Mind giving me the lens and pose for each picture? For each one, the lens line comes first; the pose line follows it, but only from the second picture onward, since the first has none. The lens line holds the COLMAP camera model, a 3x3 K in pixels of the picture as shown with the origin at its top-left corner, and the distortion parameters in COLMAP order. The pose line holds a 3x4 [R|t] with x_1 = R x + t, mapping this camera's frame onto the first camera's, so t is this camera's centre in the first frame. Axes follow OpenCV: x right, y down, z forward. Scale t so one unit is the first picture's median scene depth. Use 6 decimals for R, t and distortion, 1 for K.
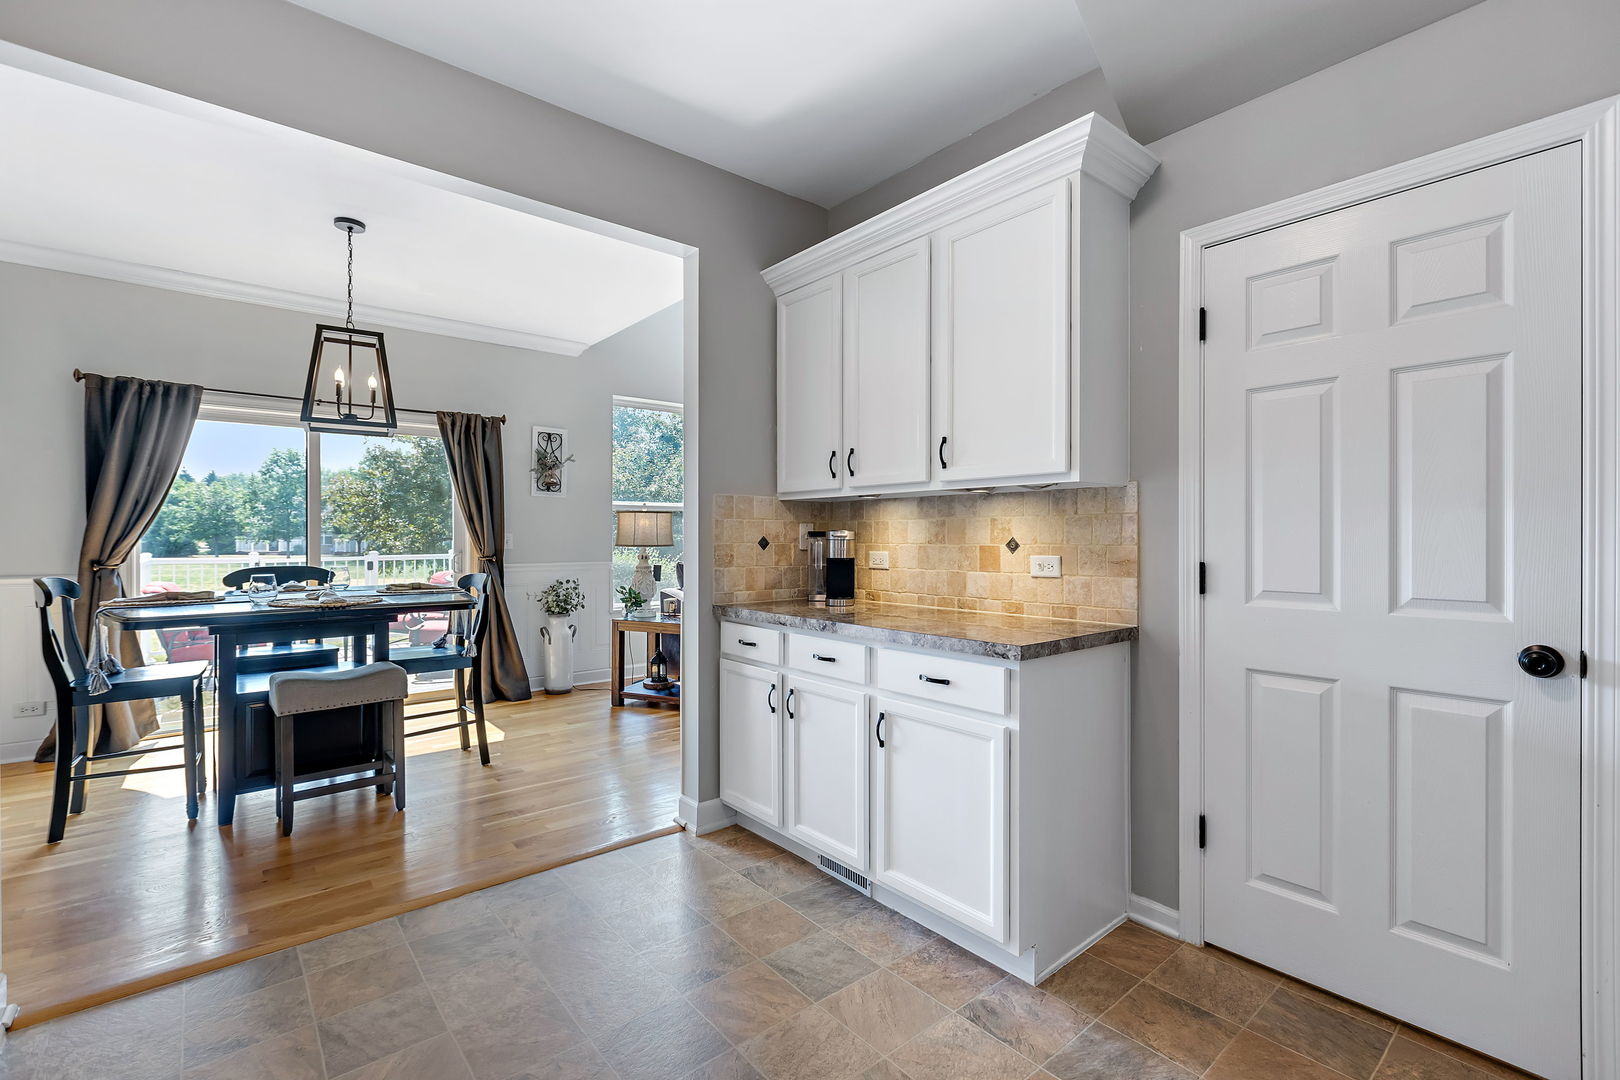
lens RADIAL K [[723.4, 0, 819.2], [0, 723.4, 532.5], [0, 0, 1]] dist [-0.005298, -0.000725]
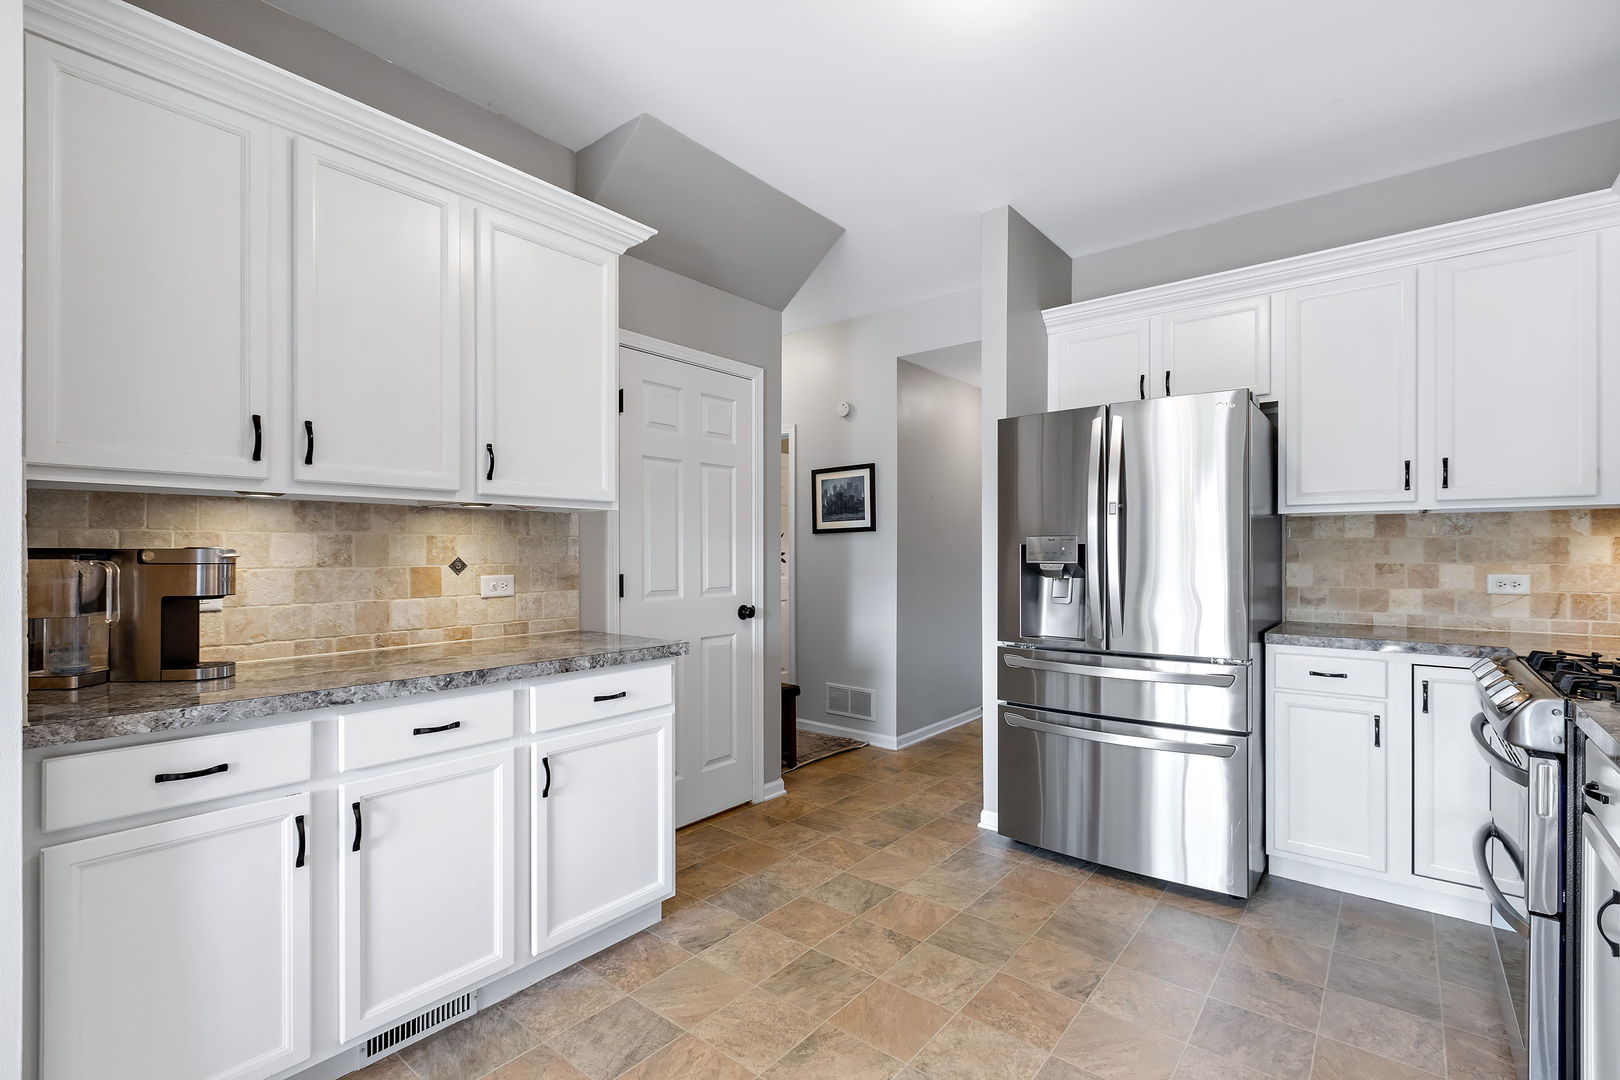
lens RADIAL K [[723.4, 0, 818.2], [0, 723.4, 550.1], [0, 0, 1]] dist [-0.005298, -0.000725]
pose [[-0.192206, 0.003884, 0.981347, -0.765183], [-0.003115, 0.999985, -0.004568, 0.000412], [-0.981350, -0.003935, -0.192191, 0.773045]]
